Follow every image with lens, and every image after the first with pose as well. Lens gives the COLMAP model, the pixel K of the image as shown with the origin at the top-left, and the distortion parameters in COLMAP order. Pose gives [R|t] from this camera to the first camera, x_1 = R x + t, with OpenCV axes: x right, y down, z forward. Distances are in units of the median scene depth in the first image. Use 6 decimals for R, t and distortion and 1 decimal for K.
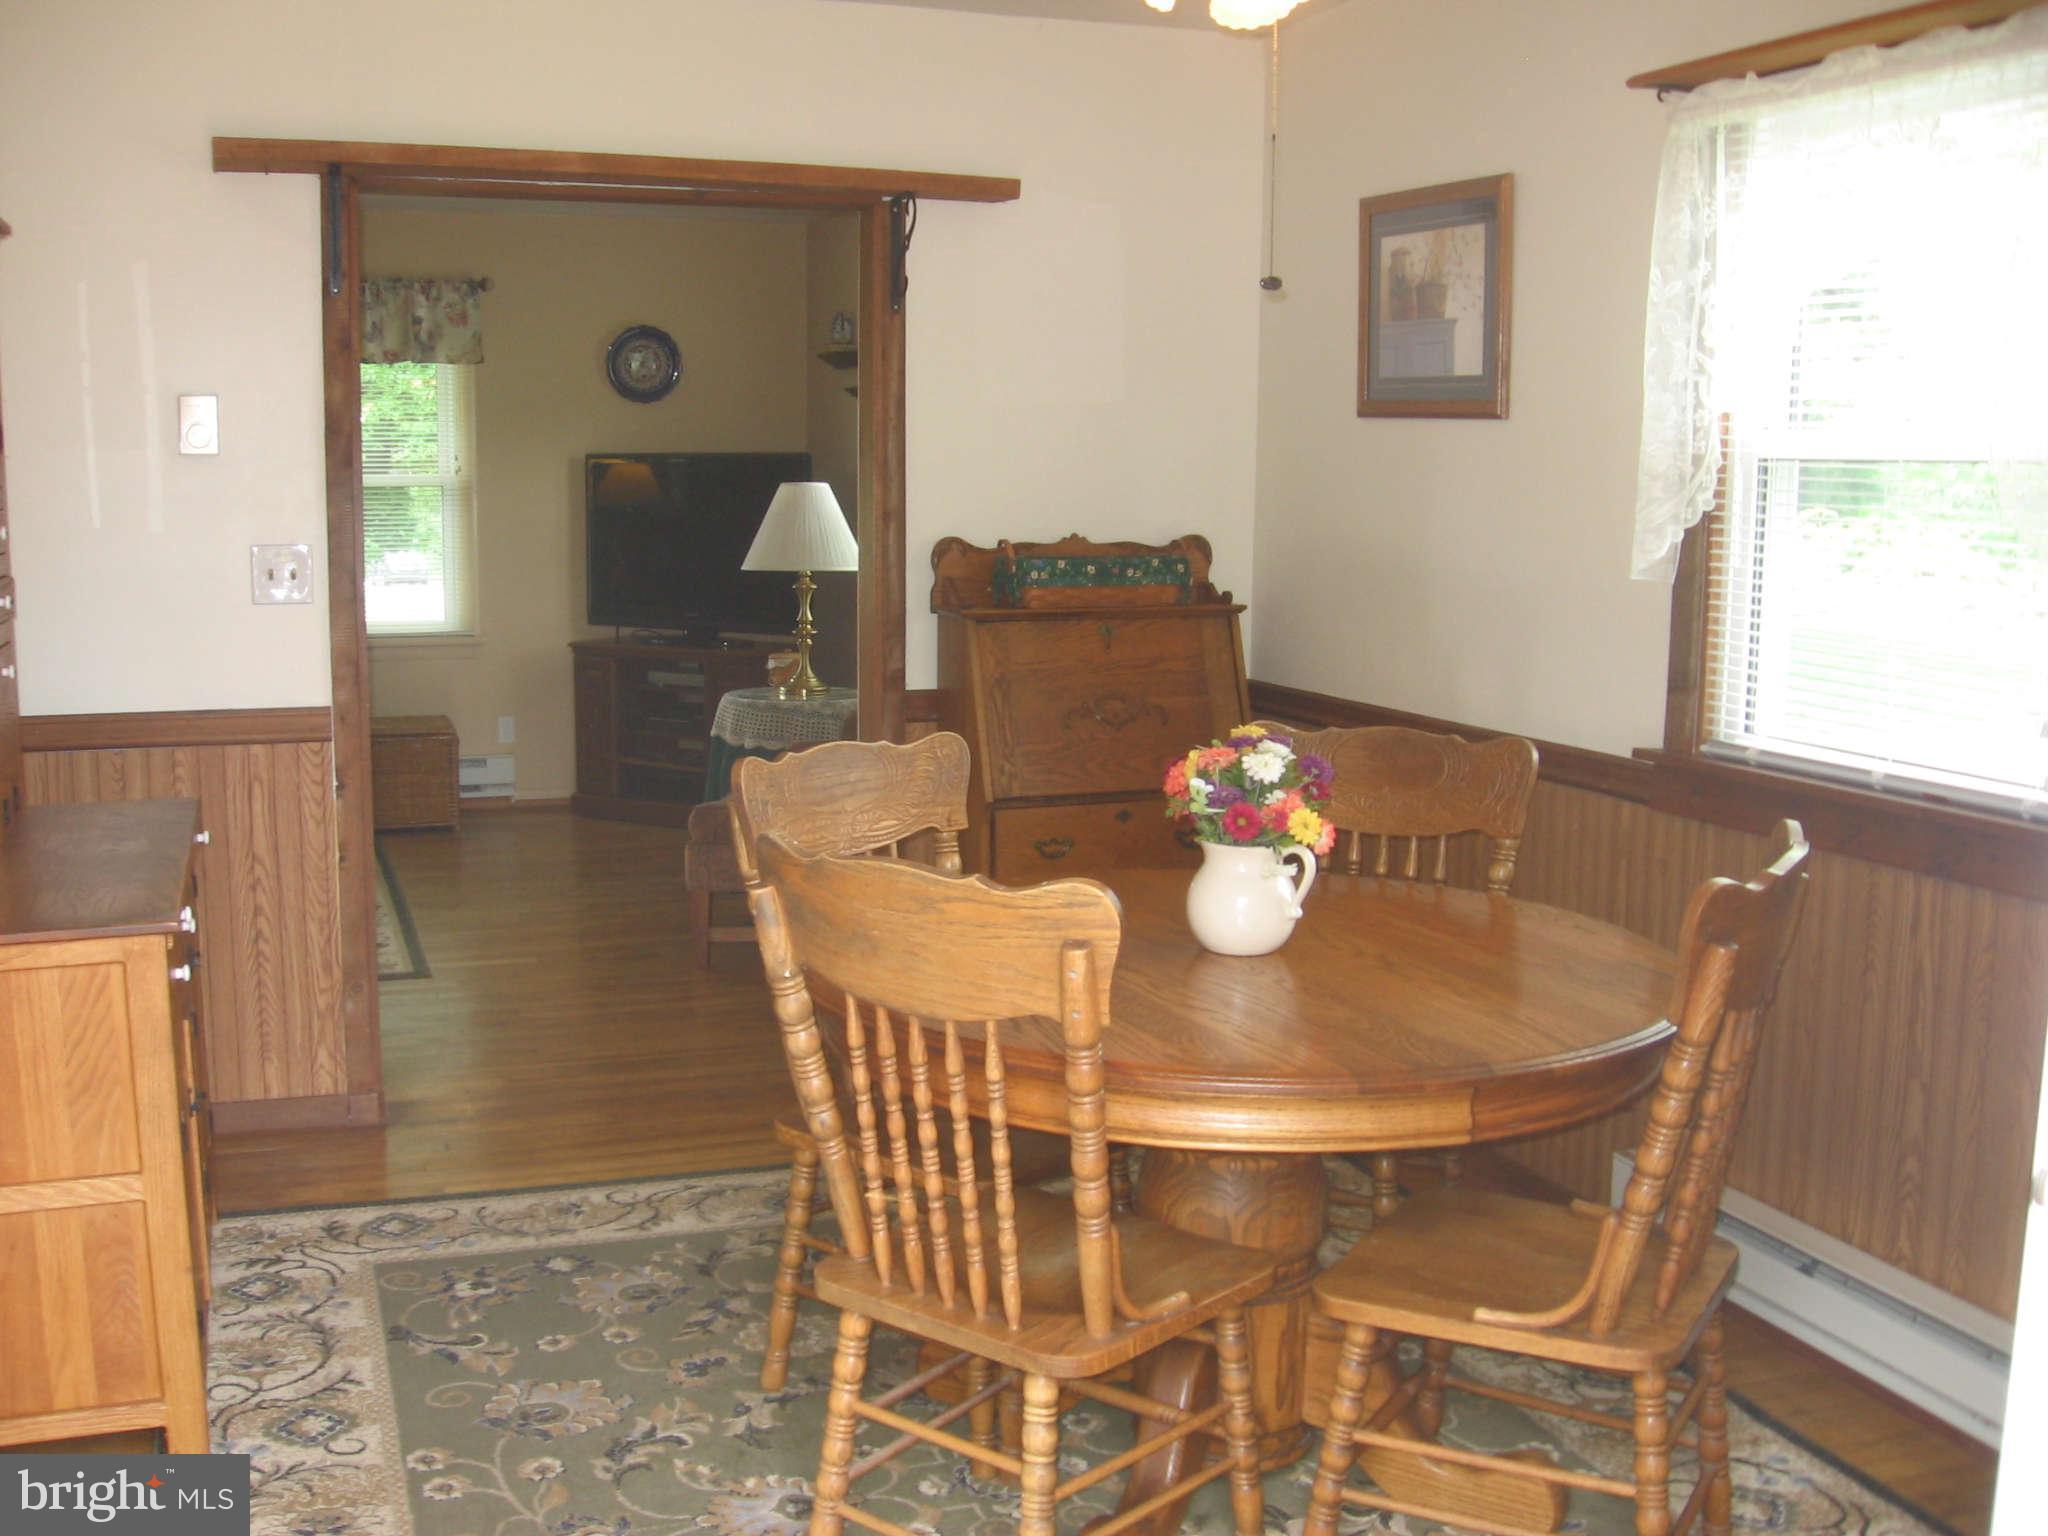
lens RADIAL K [[2118.1, 0, 992.8], [0, 2118.1, 769.5], [0, 0, 1]] dist [-0.166153, 0.211719]
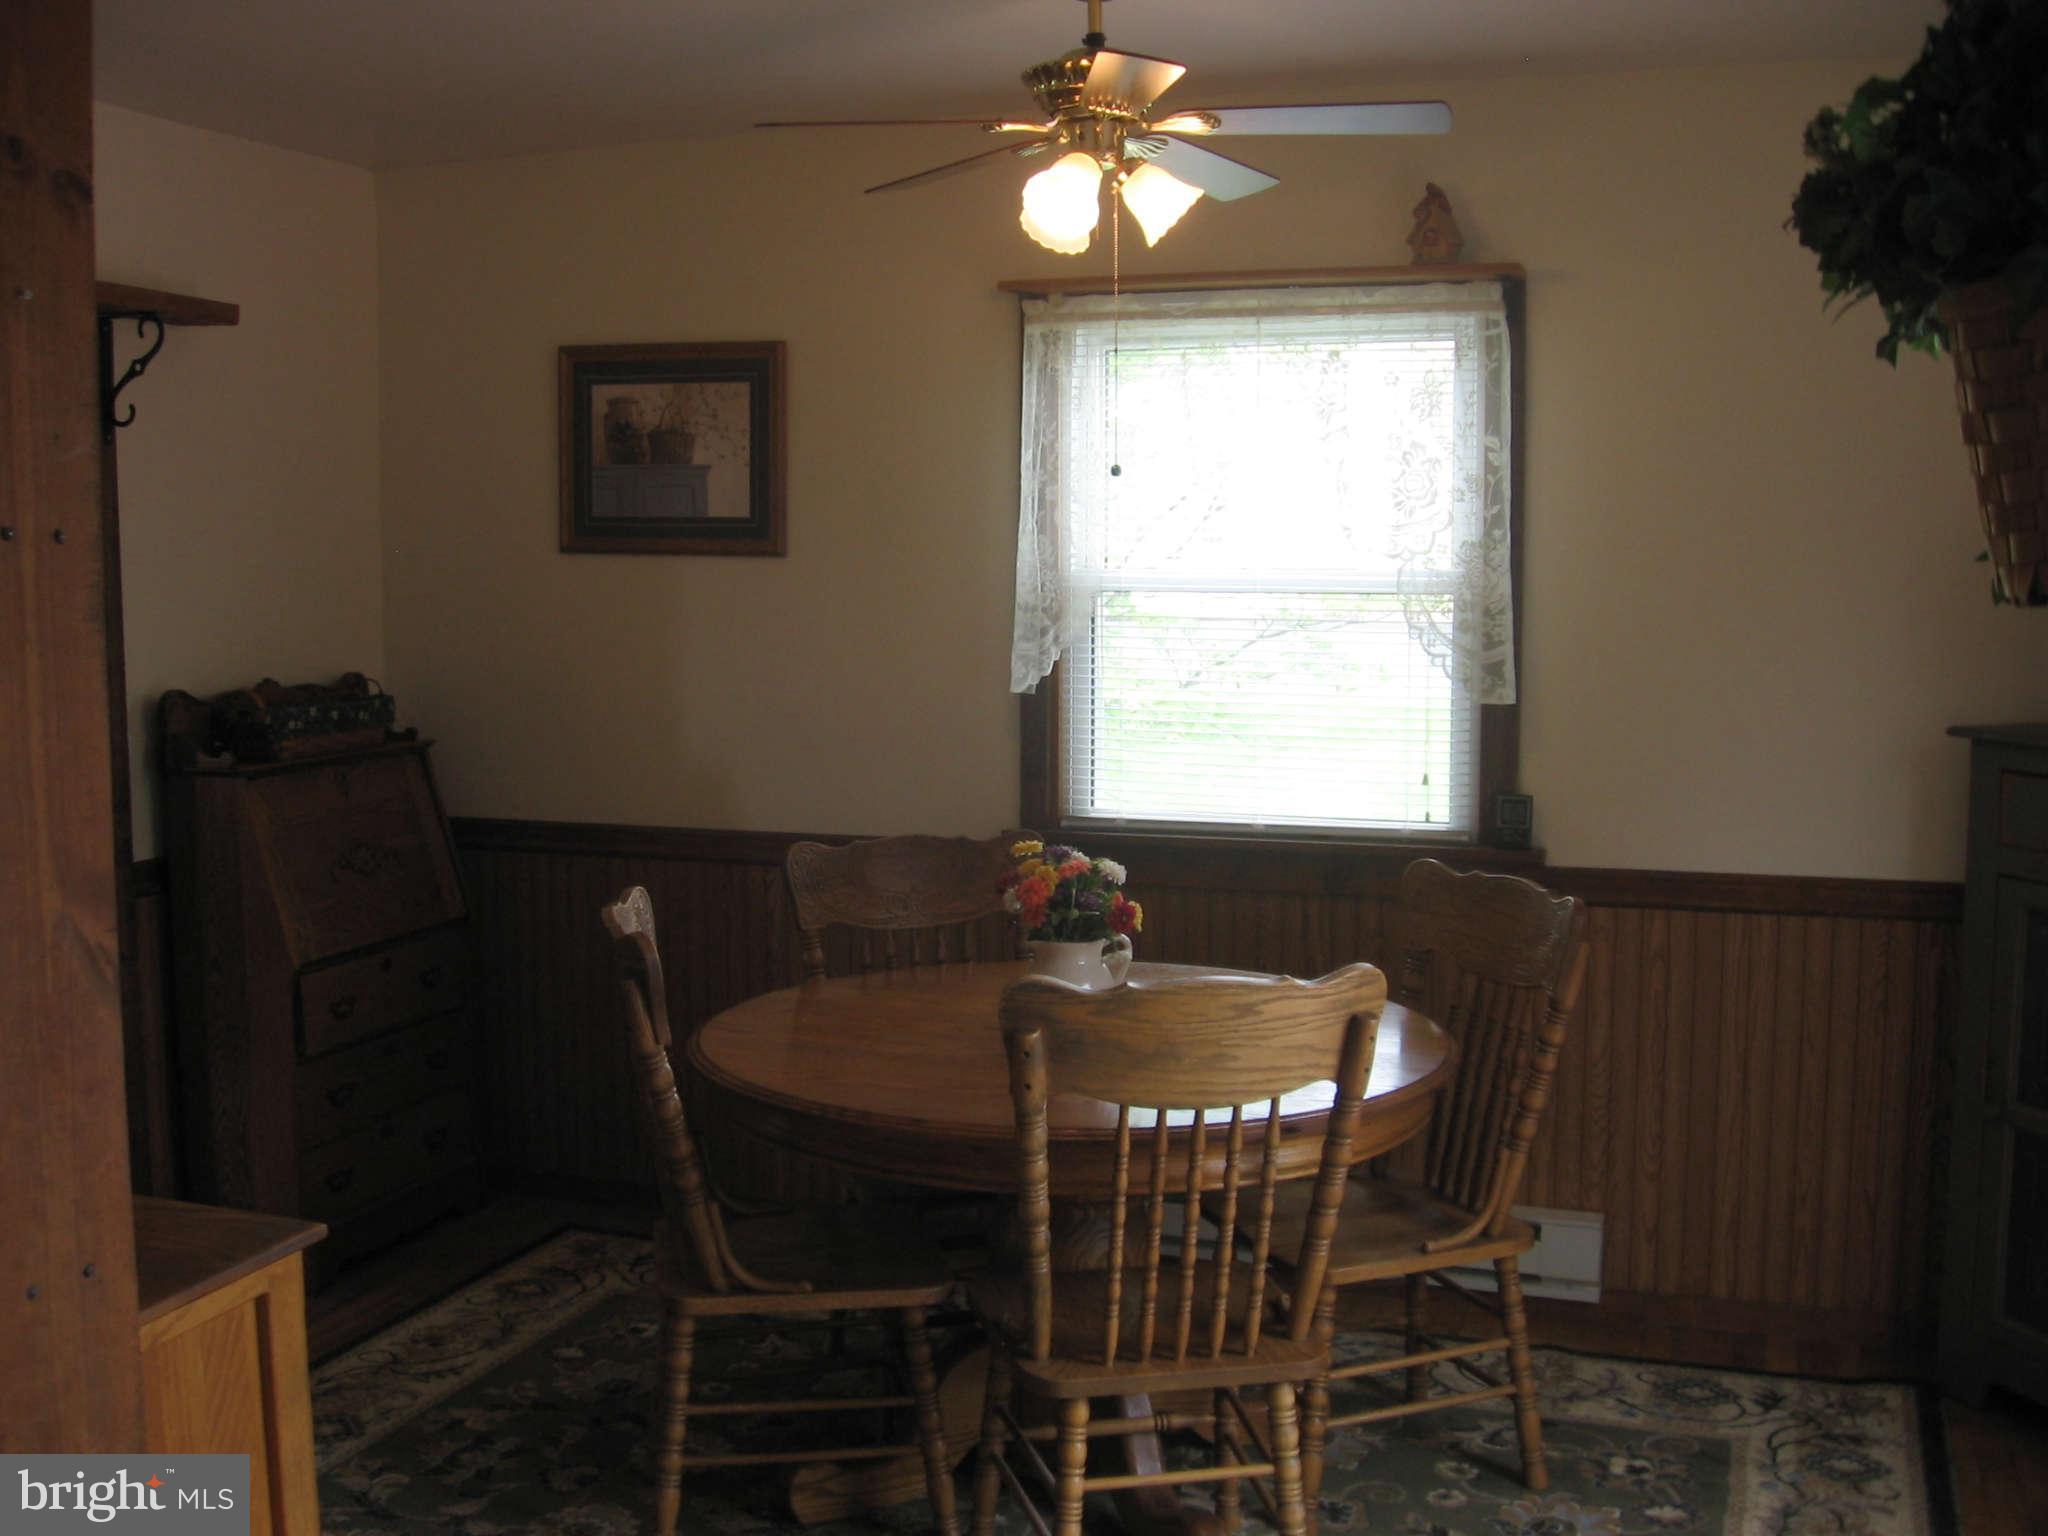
lens RADIAL K [[2118.1, 0, 992.8], [0, 2118.1, 769.5], [0, 0, 1]] dist [-0.166153, 0.211719]
pose [[0.645291, -0.085313, 0.759158, -0.599836], [0.113824, 0.993389, 0.014884, -0.061918], [-0.755410, 0.076806, 0.650736, 0.193968]]
